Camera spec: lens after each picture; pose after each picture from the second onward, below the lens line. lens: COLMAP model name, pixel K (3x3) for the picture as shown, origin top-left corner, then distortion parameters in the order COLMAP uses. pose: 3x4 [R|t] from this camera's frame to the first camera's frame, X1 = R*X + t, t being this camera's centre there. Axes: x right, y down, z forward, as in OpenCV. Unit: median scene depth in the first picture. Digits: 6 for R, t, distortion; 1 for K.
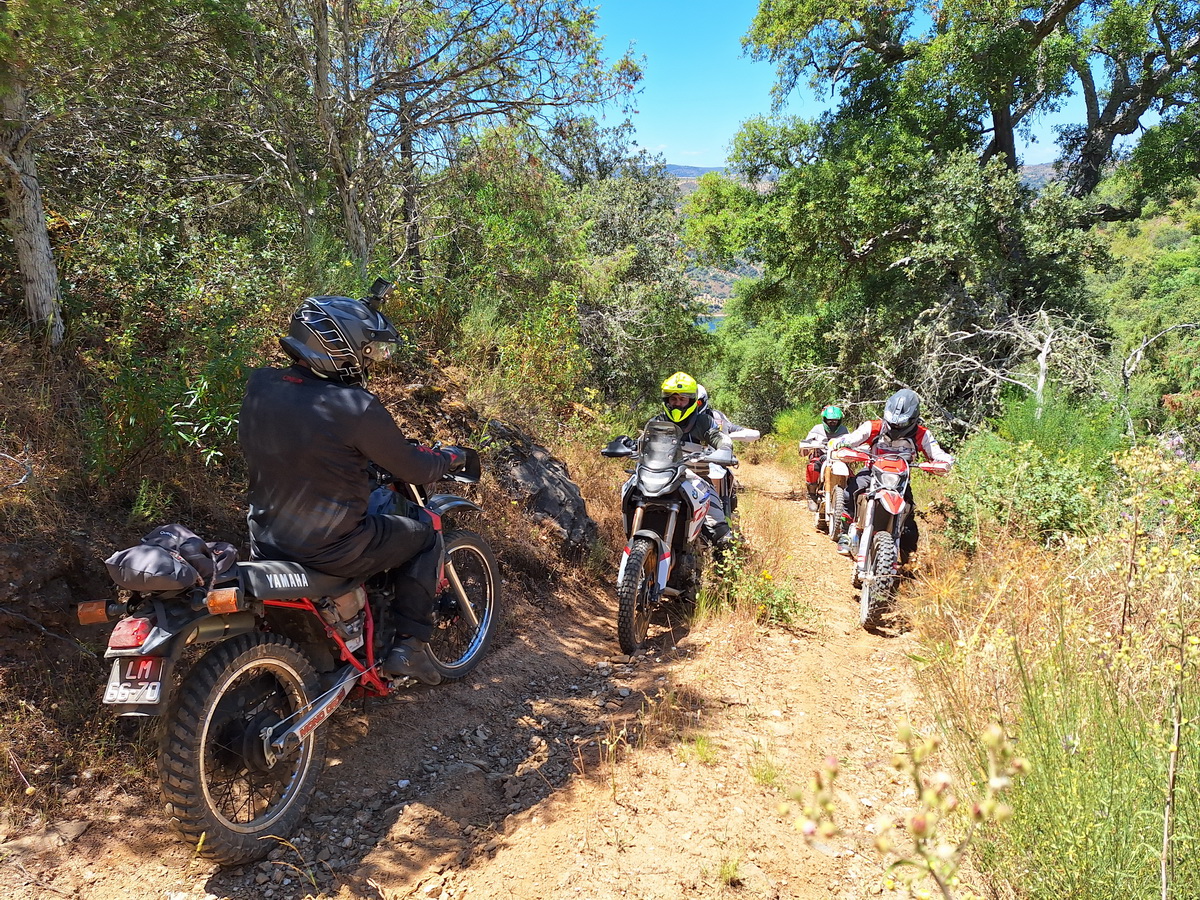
lens RADIAL K [[845.8, 0, 606.1], [0, 845.8, 455.2], [0, 0, 1]] dist [0.153375, -0.207627]
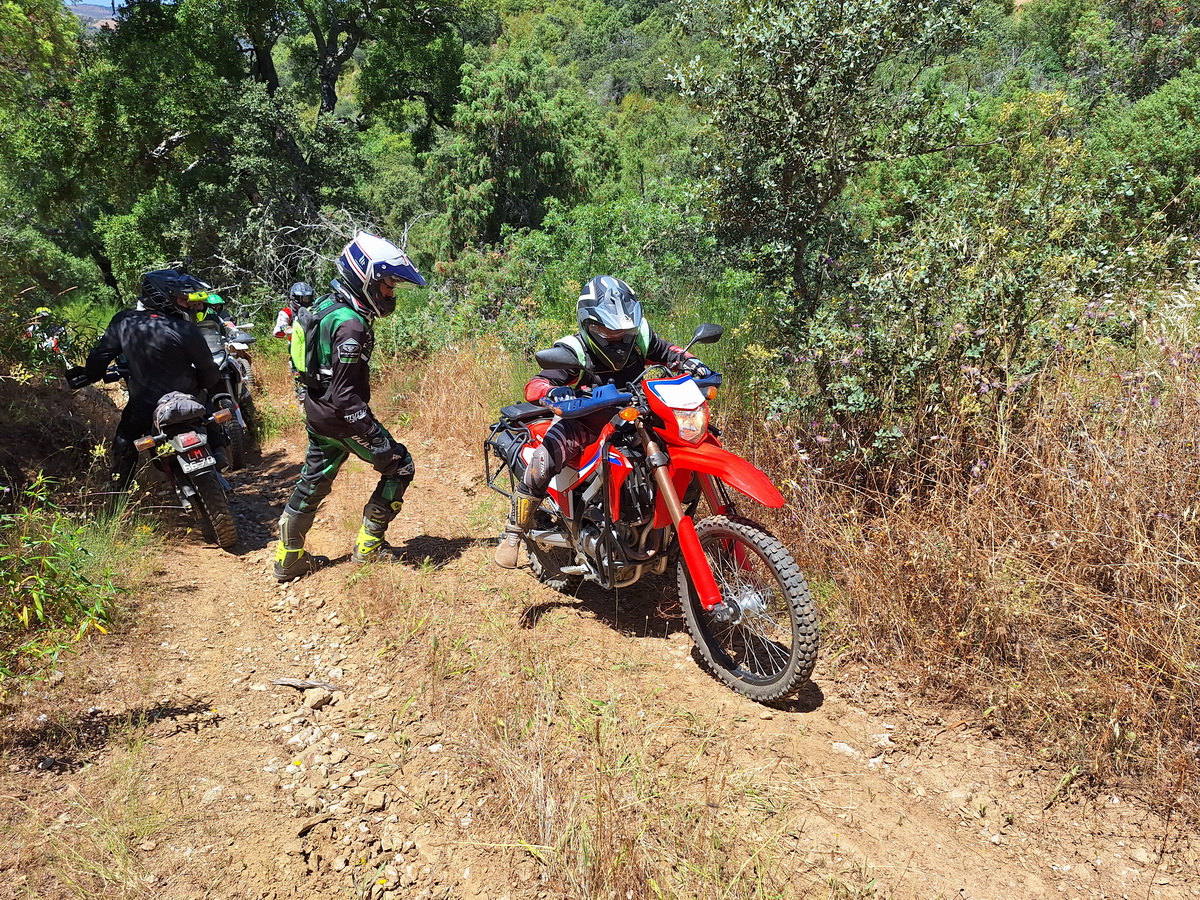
lens RADIAL K [[845.8, 0, 606.1], [0, 845.8, 455.2], [0, 0, 1]] dist [0.153375, -0.207627]
pose [[0.646370, -0.265370, 0.715391, -0.298346], [0.162526, 0.963941, 0.210722, -0.005371], [-0.745514, -0.019935, 0.666192, -0.237051]]
